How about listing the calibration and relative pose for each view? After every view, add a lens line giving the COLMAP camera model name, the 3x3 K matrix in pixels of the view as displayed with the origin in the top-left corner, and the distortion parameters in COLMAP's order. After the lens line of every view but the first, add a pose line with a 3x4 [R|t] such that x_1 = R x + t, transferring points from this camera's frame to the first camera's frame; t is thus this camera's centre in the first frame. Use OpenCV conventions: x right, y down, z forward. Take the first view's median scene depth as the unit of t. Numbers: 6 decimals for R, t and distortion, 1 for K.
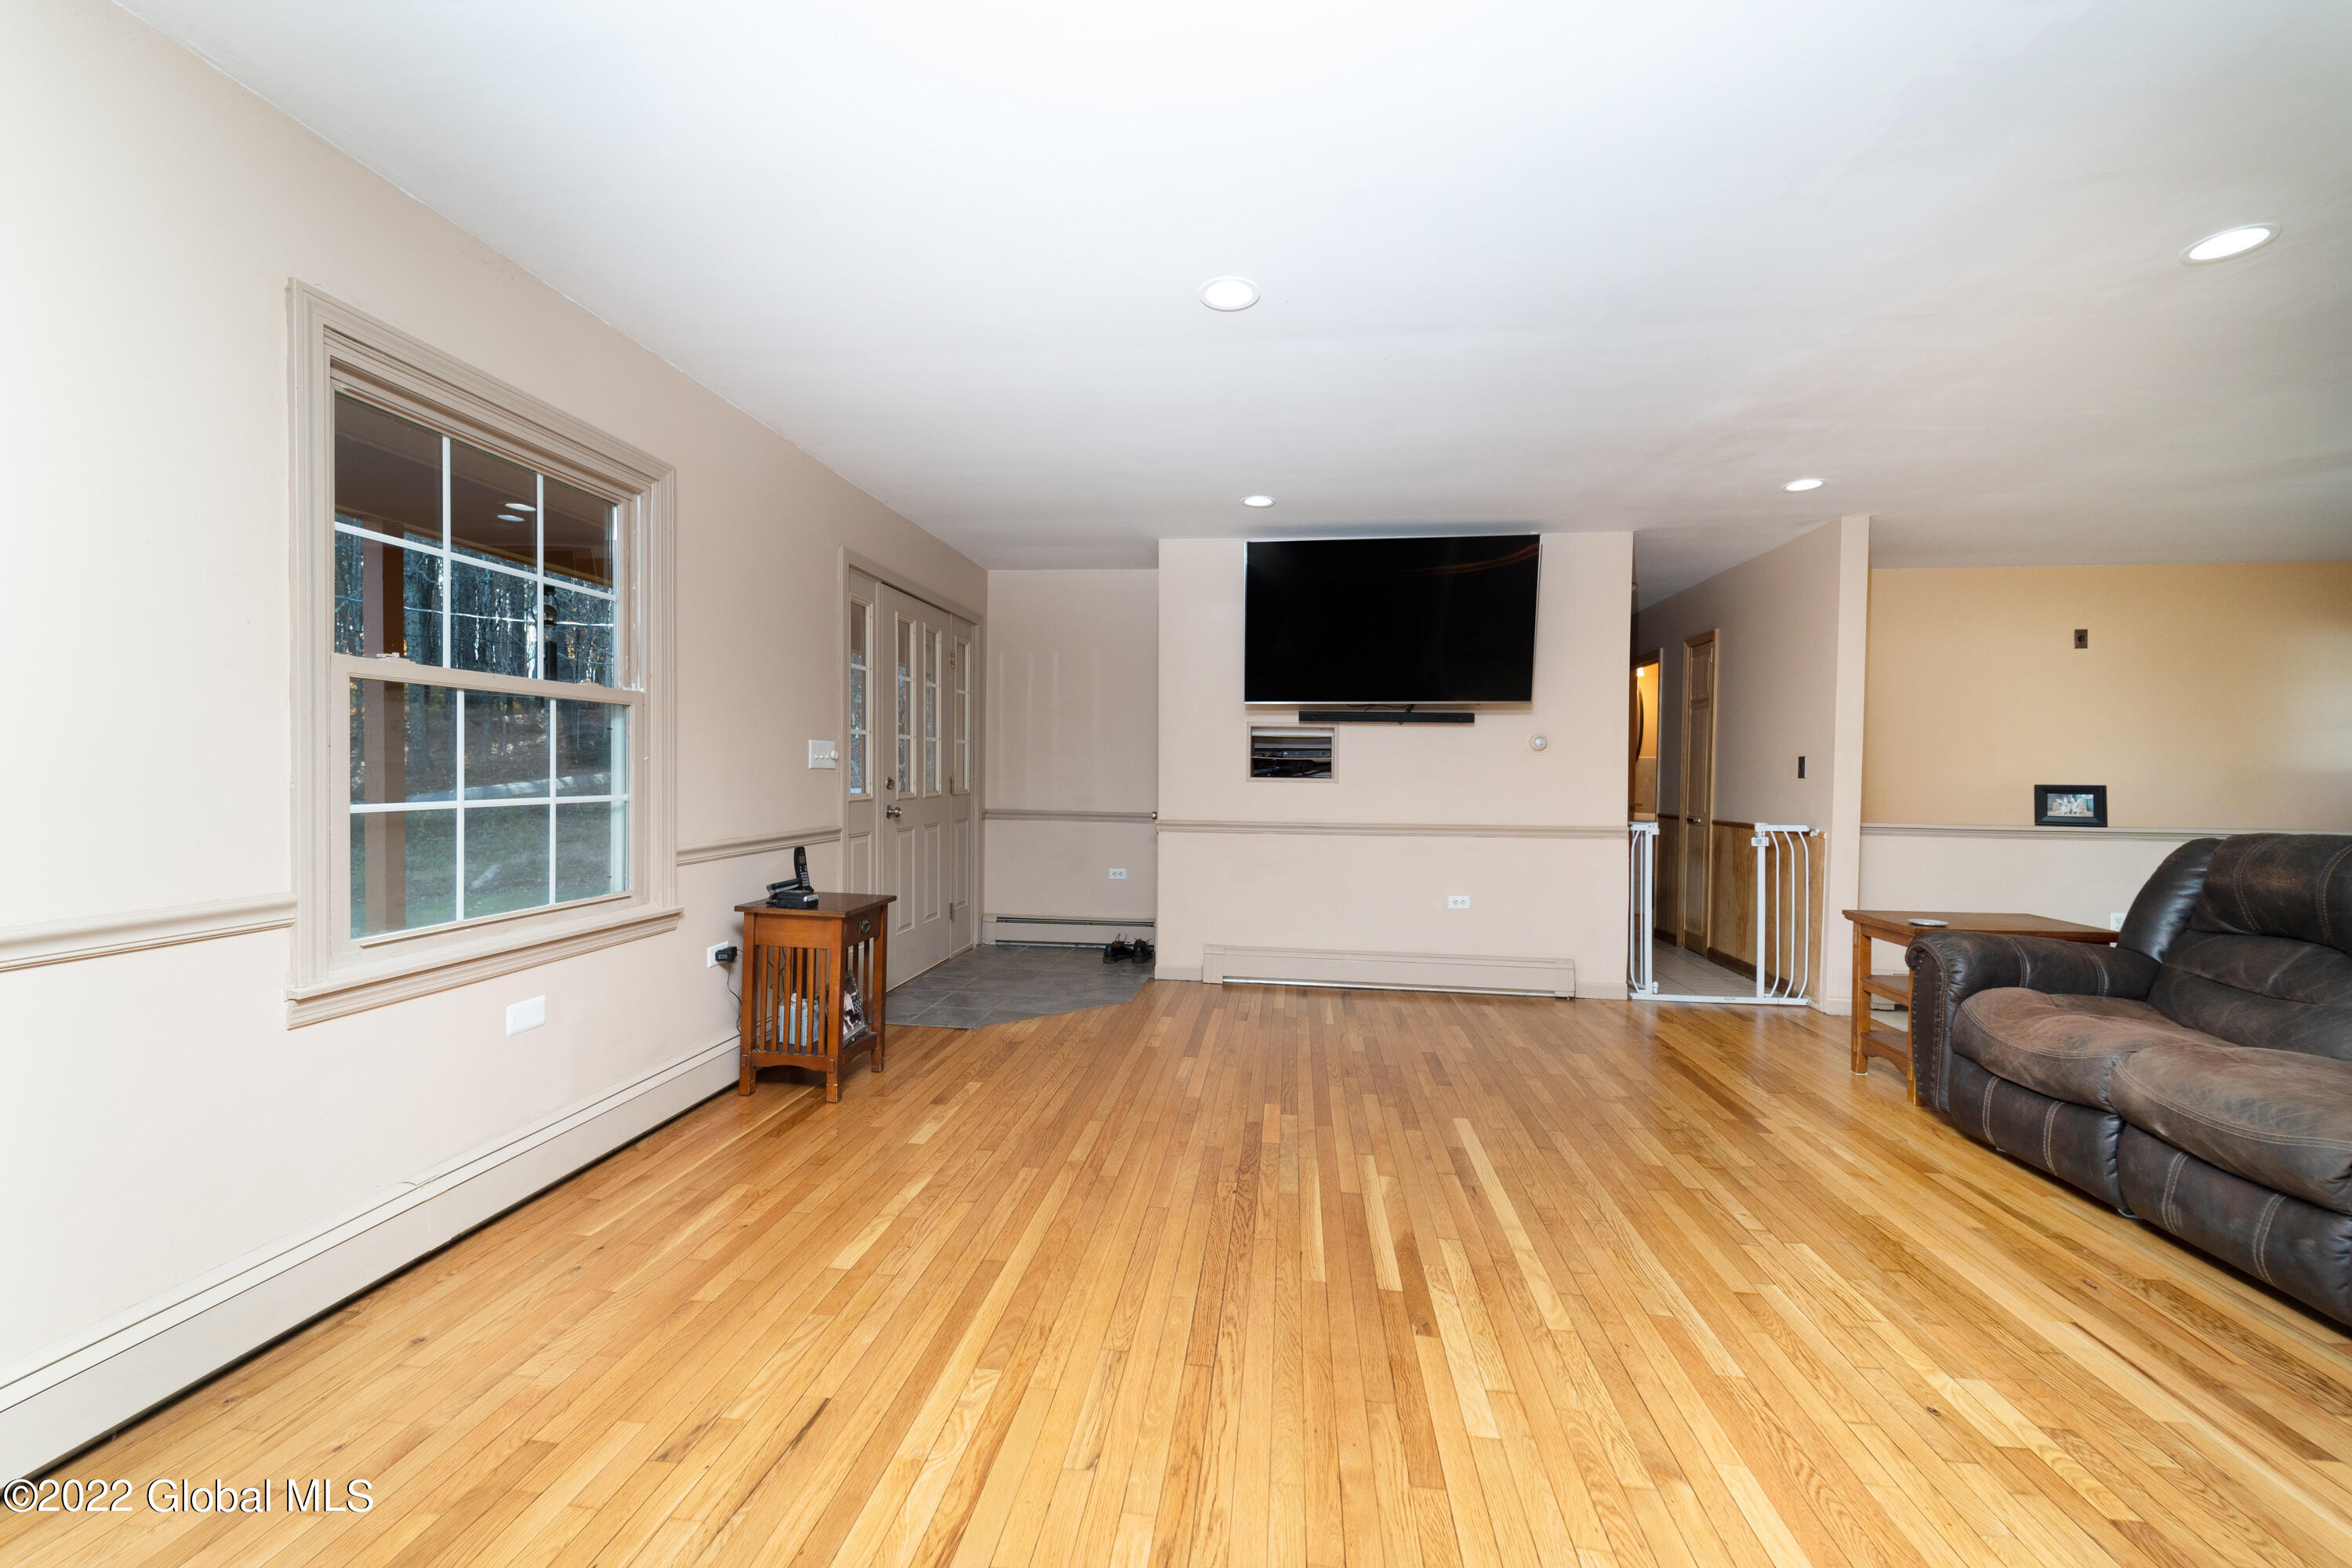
lens RADIAL K [[925.4, 0, 1176.0], [0, 925.4, 784.0], [0, 0, 1]] dist [0.010523, -0.000075]
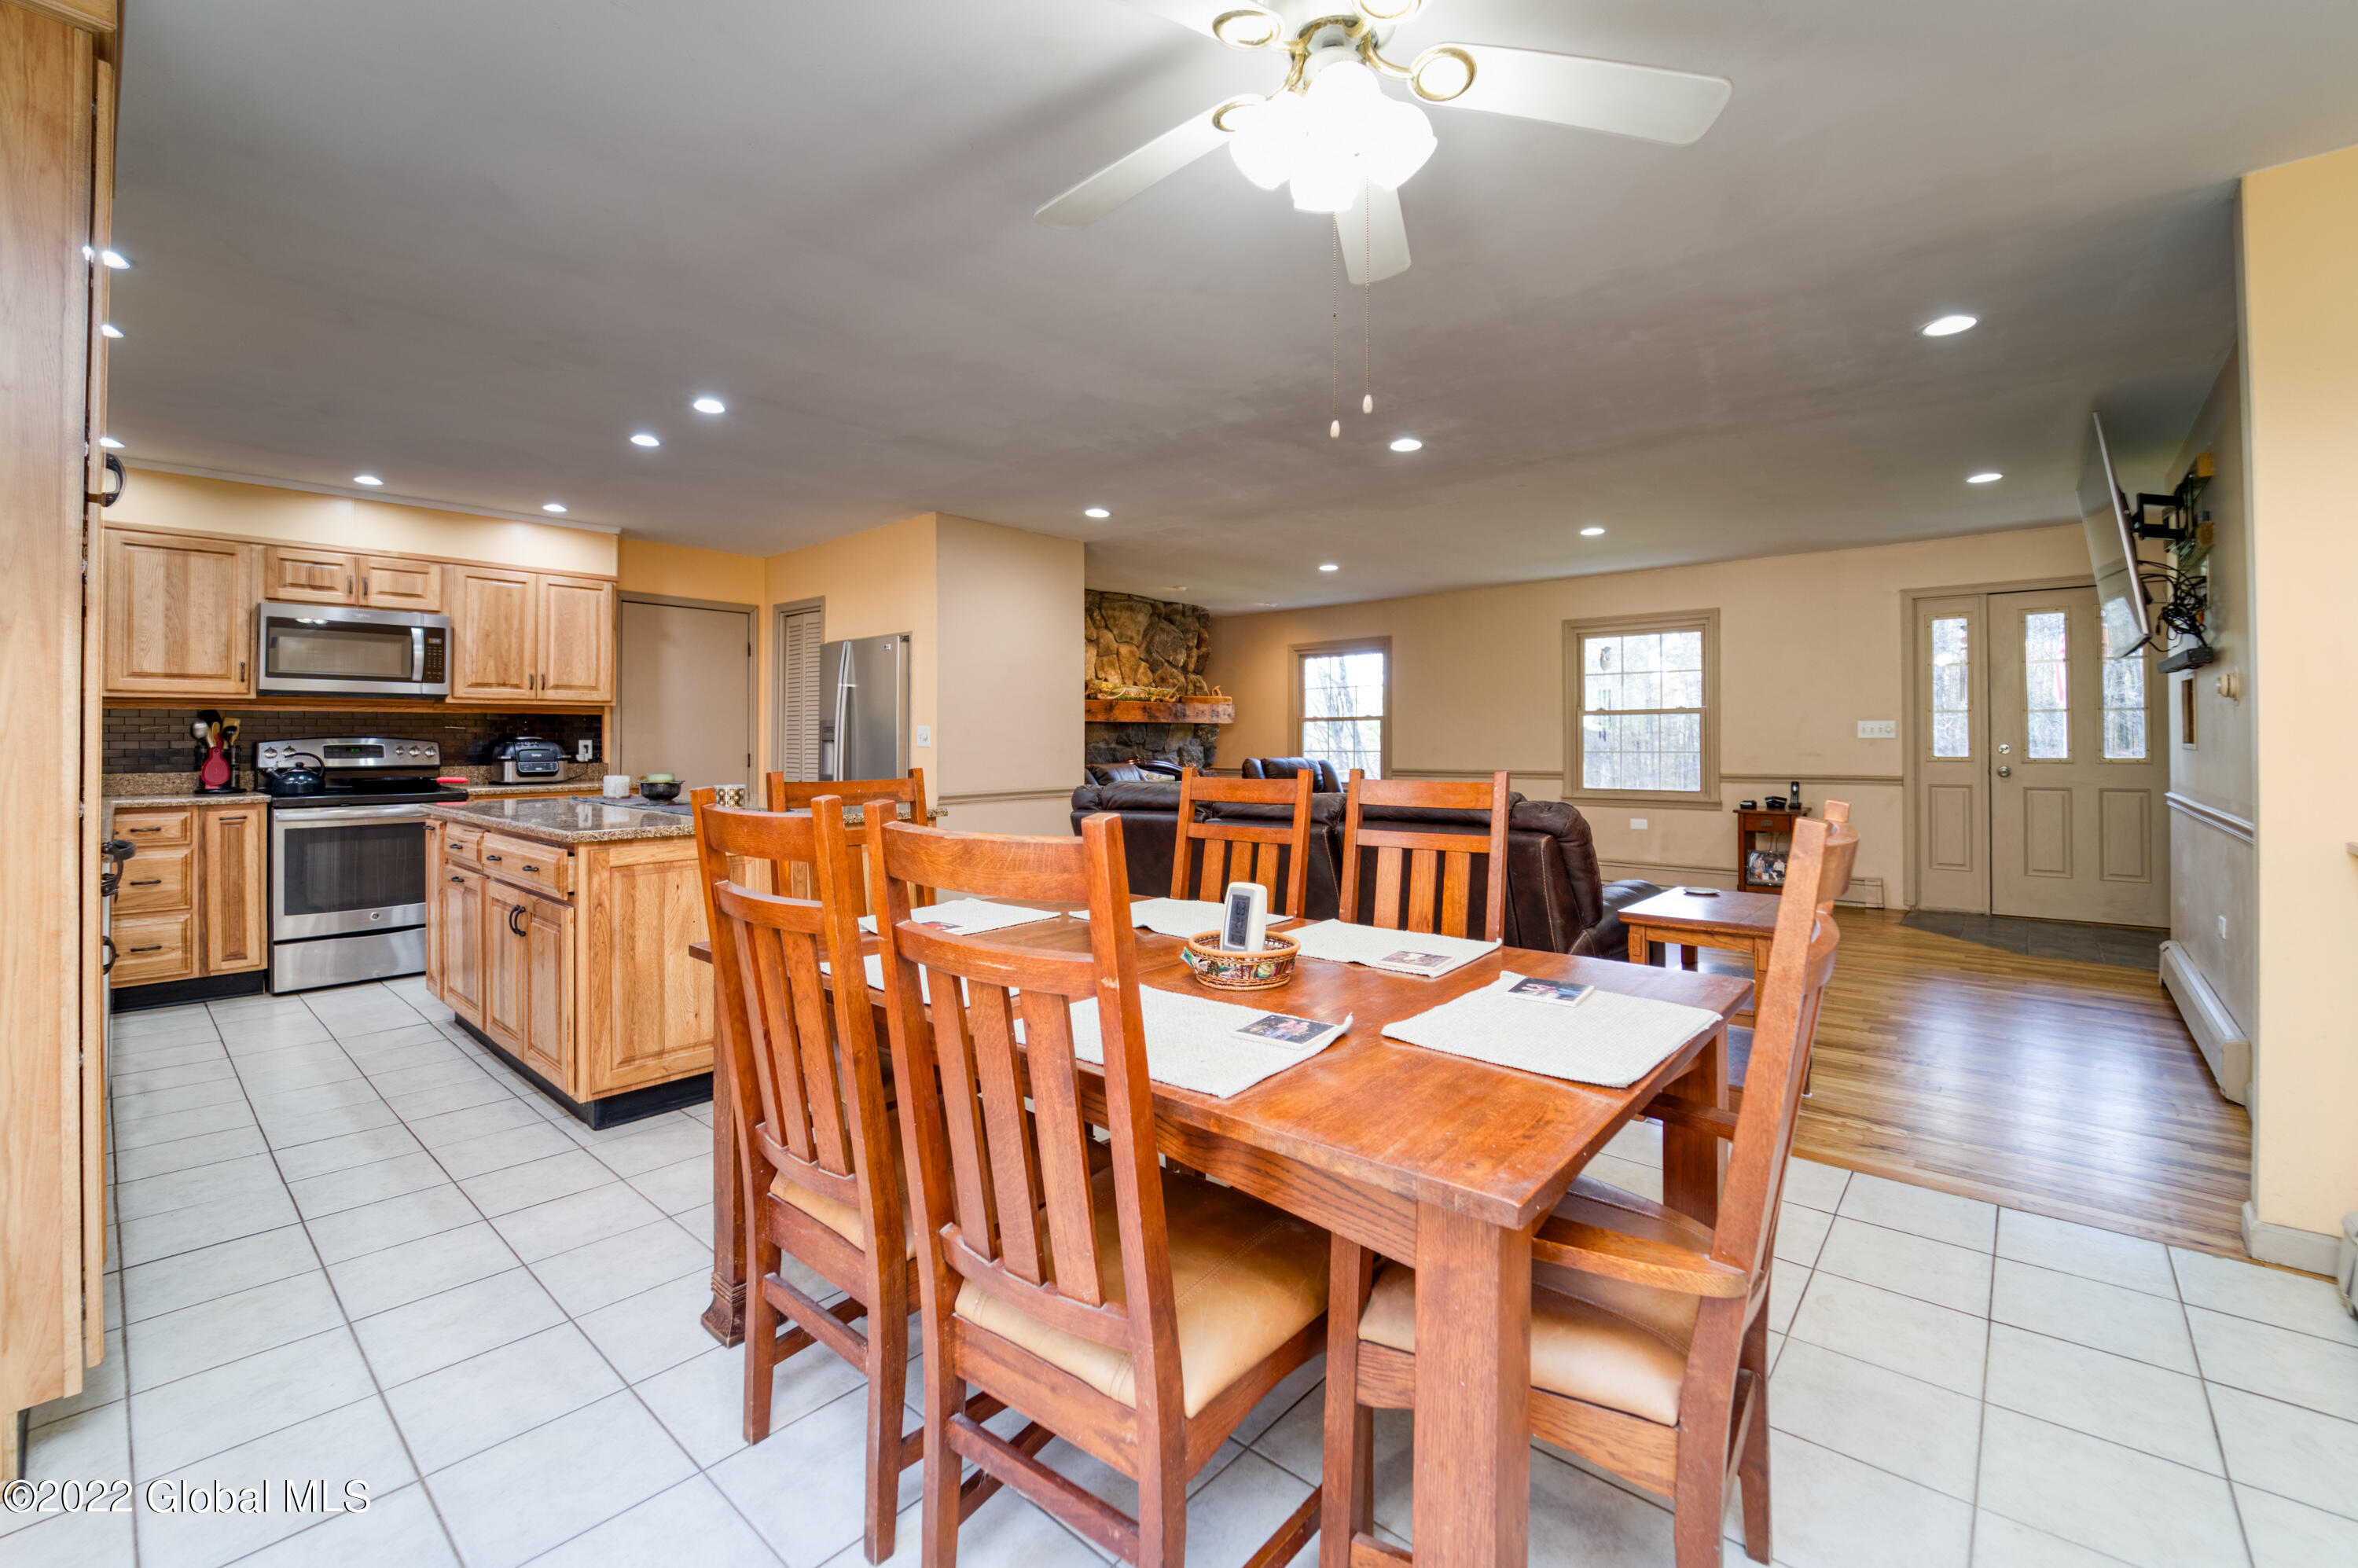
lens RADIAL K [[979.7, 0, 1188.1], [0, 979.7, 735.3], [0, 0, 1]] dist [-0.023444, -0.000205]
pose [[-0.560274, -0.012503, -0.828213, 1.349275], [-0.013457, 0.999892, -0.005991, 0.003862], [0.828198, 0.007789, -0.560381, 0.784699]]
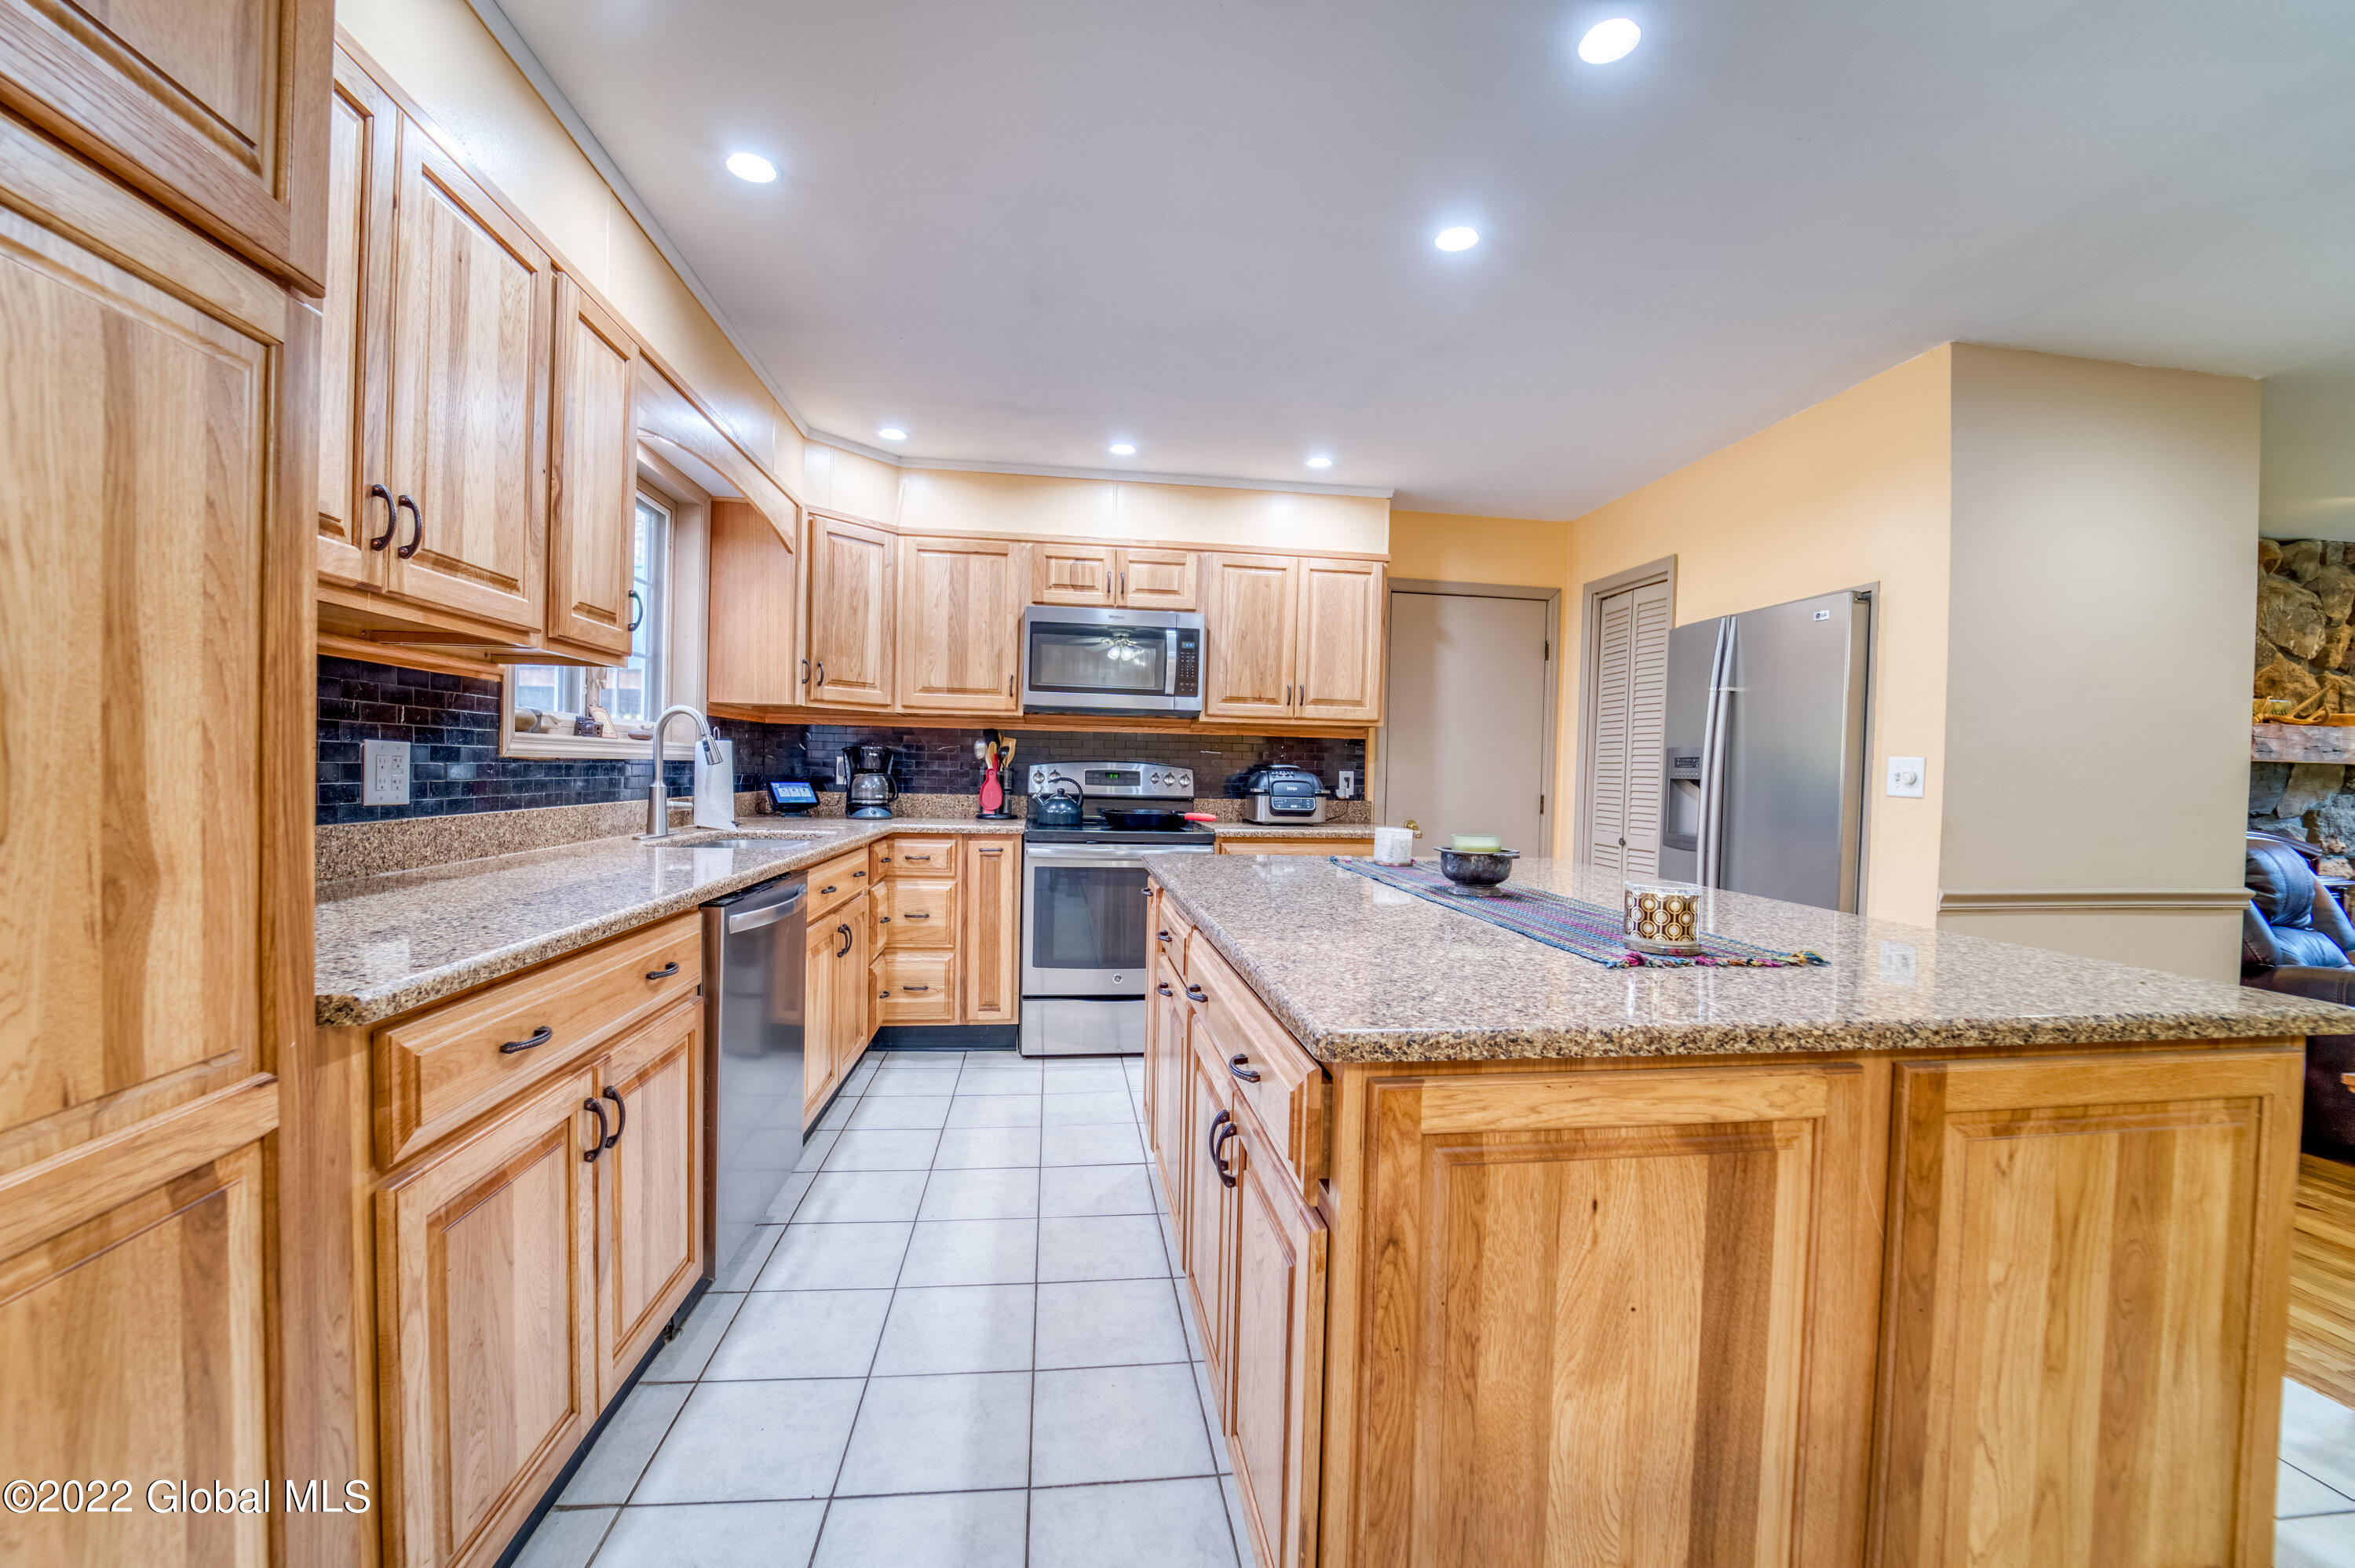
lens RADIAL K [[949.5, 0, 1181.1], [0, 949.5, 787.5], [0, 0, 1]] dist [-0.023220, 0.000373]
pose [[-0.967258, -0.028680, -0.252169, 1.154497], [-0.037060, 0.998905, 0.028544, 0.008579], [0.251074, 0.036955, -0.967262, 0.333503]]
